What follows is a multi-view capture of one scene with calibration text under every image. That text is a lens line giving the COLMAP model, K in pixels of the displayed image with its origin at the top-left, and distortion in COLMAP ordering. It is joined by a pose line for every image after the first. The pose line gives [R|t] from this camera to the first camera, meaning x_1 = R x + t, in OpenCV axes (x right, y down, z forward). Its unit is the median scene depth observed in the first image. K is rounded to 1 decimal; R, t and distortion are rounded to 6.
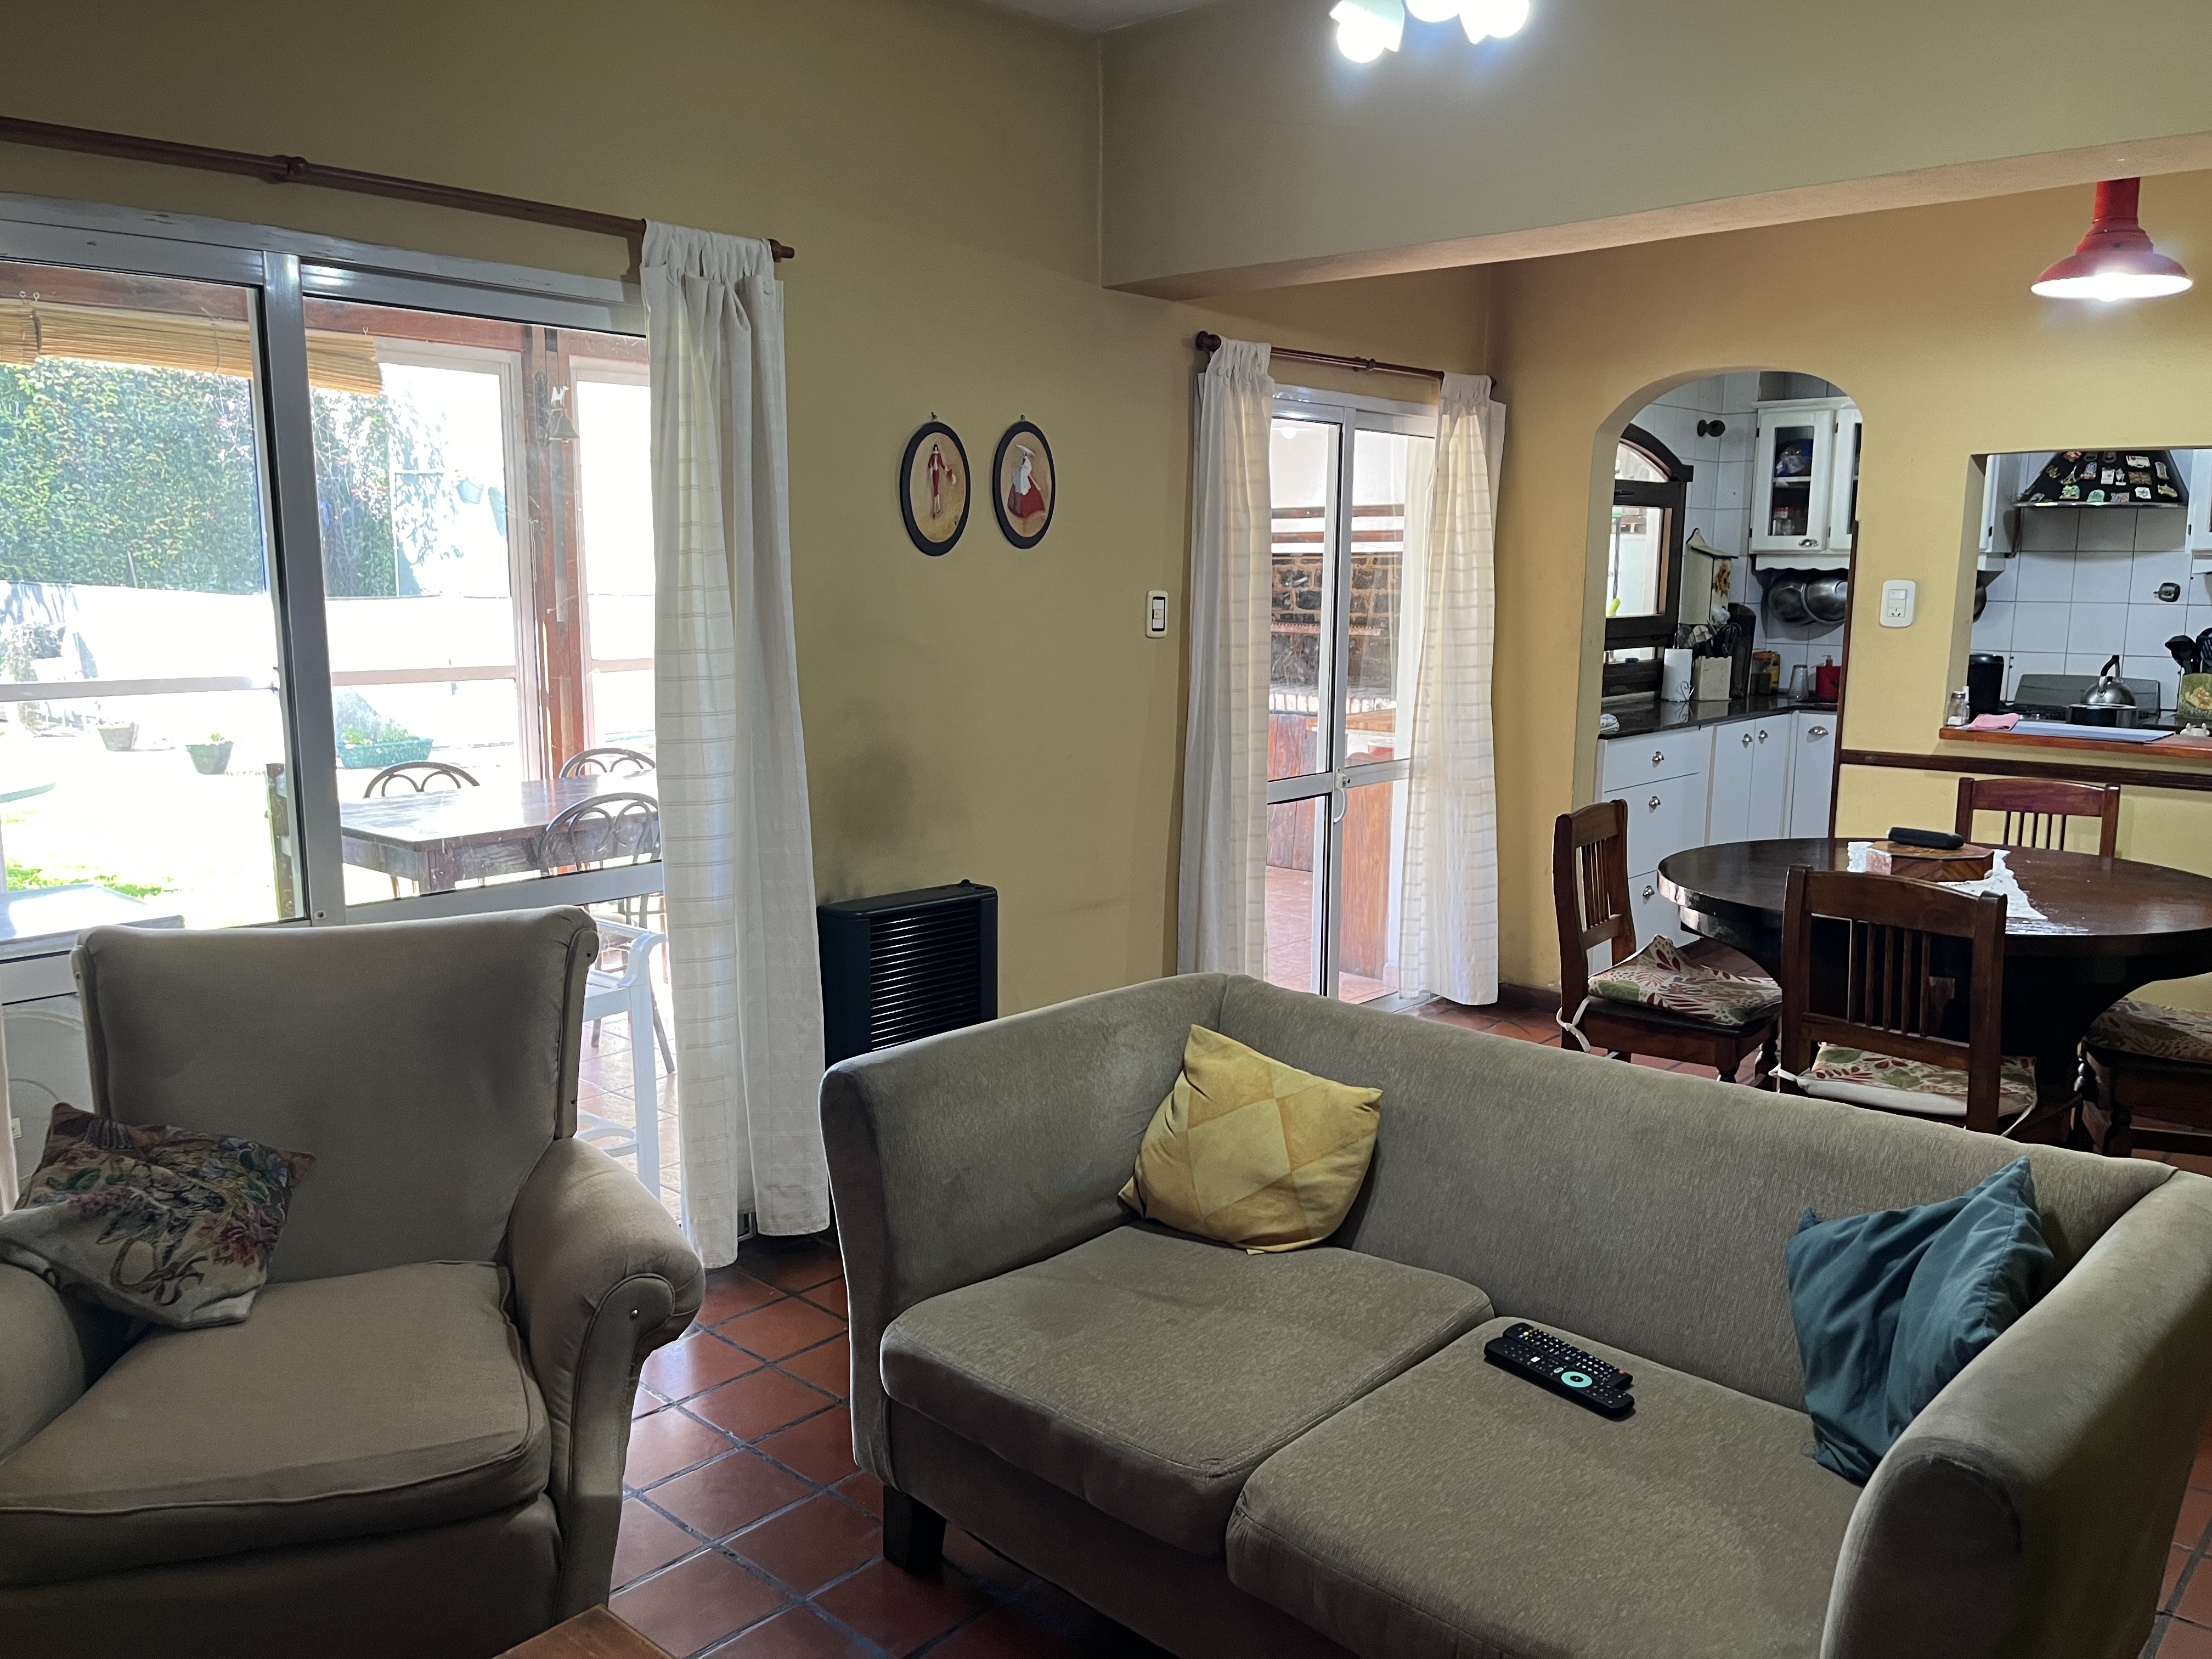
lens RADIAL K [[1679.0, 0, 1106.0], [0, 1679.0, 829.5], [0, 0, 1]] dist [0.063089, -0.085099]
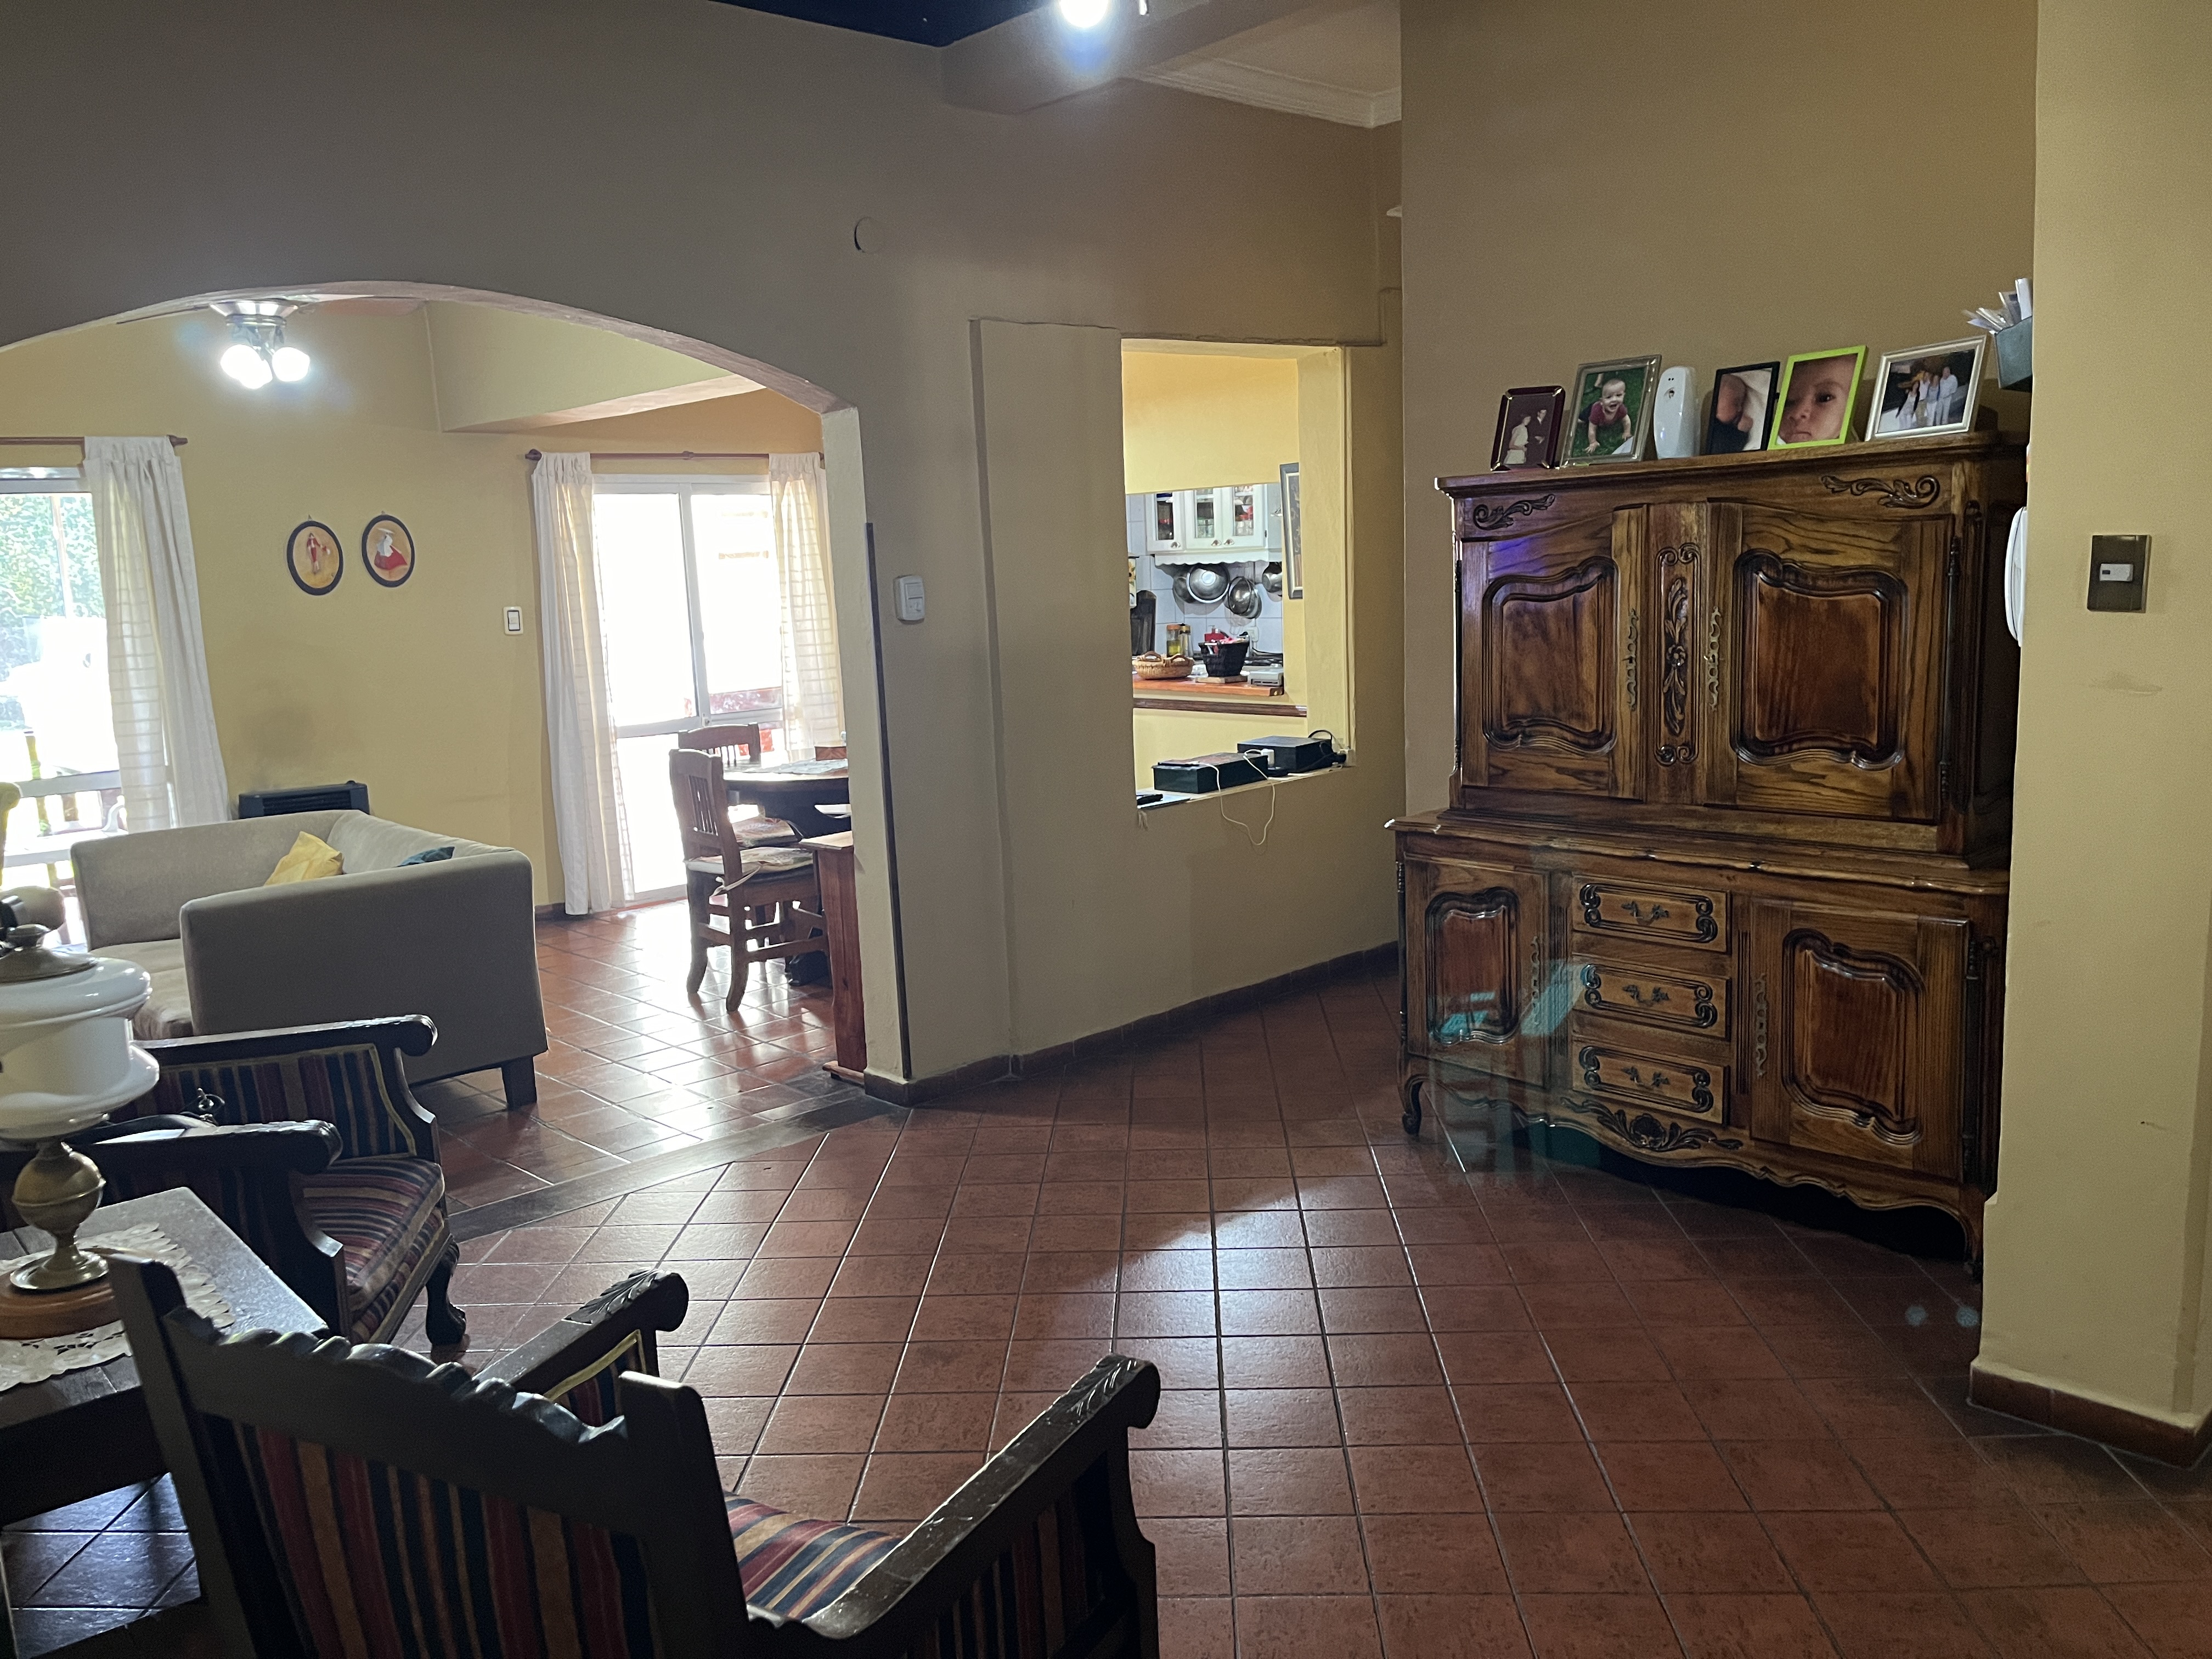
lens RADIAL K [[1679.0, 0, 1106.0], [0, 1679.0, 829.5], [0, 0, 1]] dist [0.063089, -0.085099]
pose [[0.994718, -0.028906, -0.098492, 0.625766], [0.029826, 0.999524, 0.007881, 0.065076], [0.098218, -0.010777, 0.995107, -0.484282]]
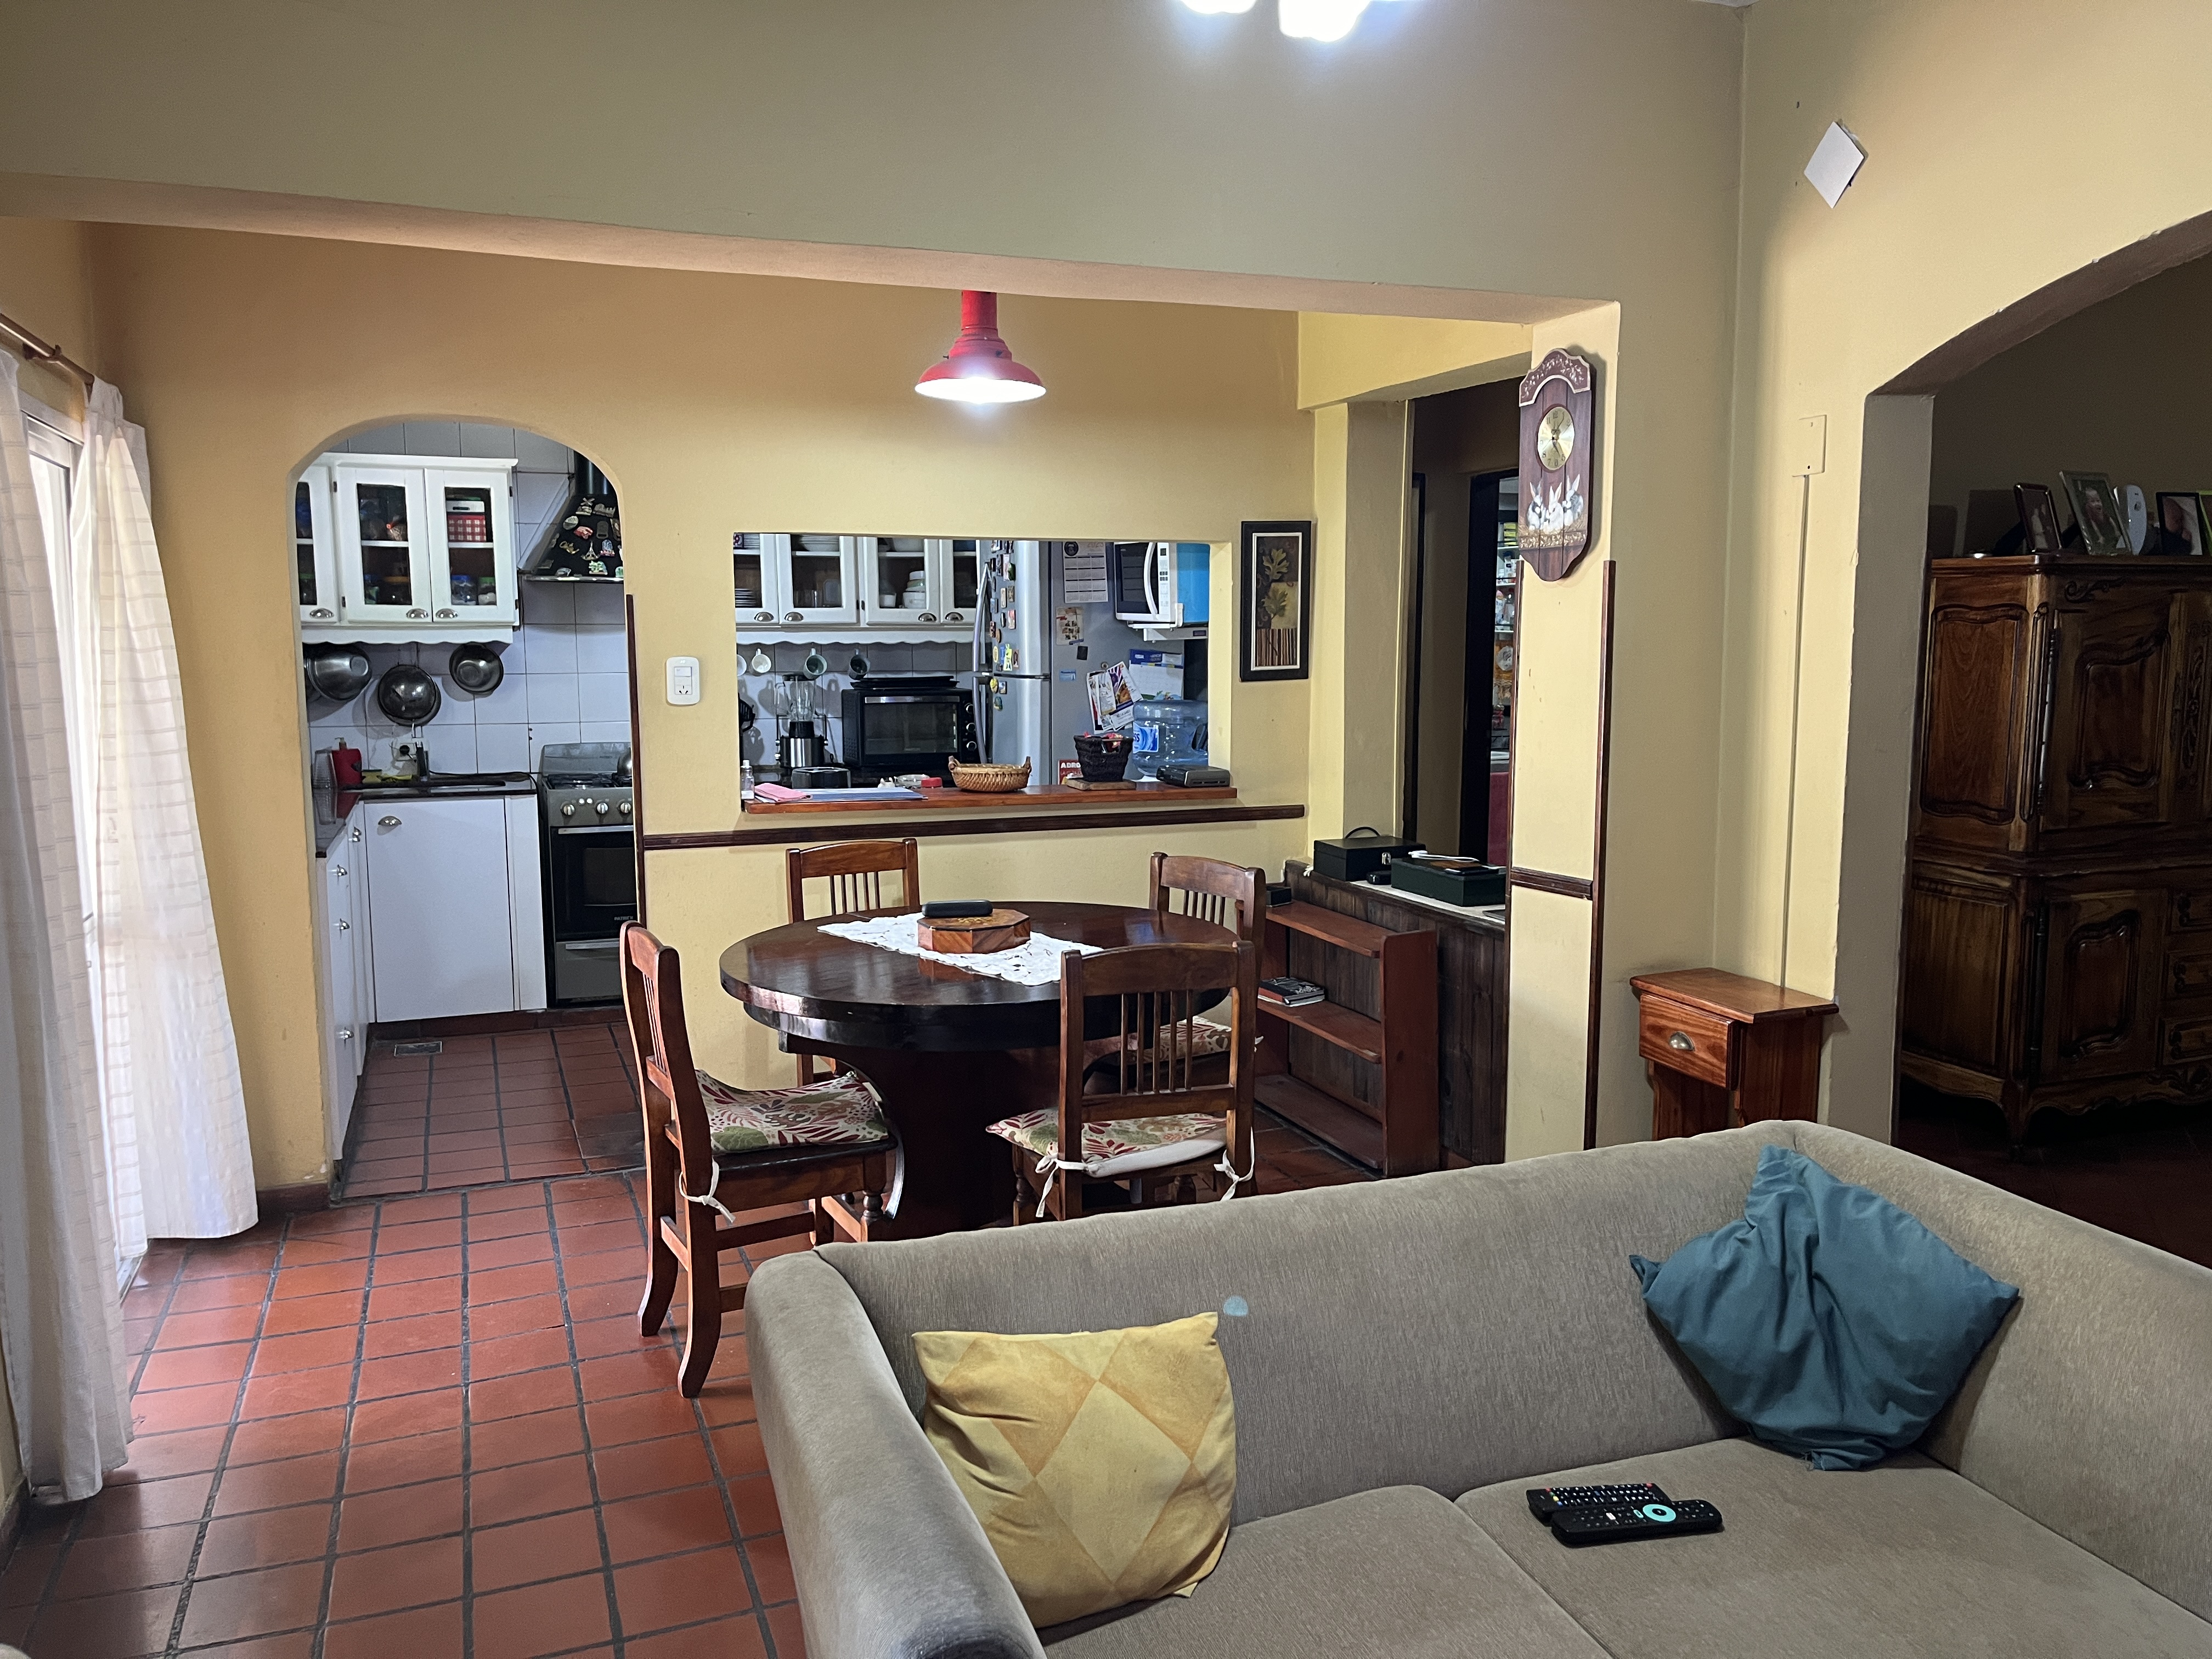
lens RADIAL K [[1679.0, 0, 1106.0], [0, 1679.0, 829.5], [0, 0, 1]] dist [0.063089, -0.085099]
pose [[0.451497, -0.111204, 0.885316, -0.254807], [0.144094, 0.988267, 0.050650, -0.055473], [-0.880561, 0.104700, 0.462223, 0.308423]]
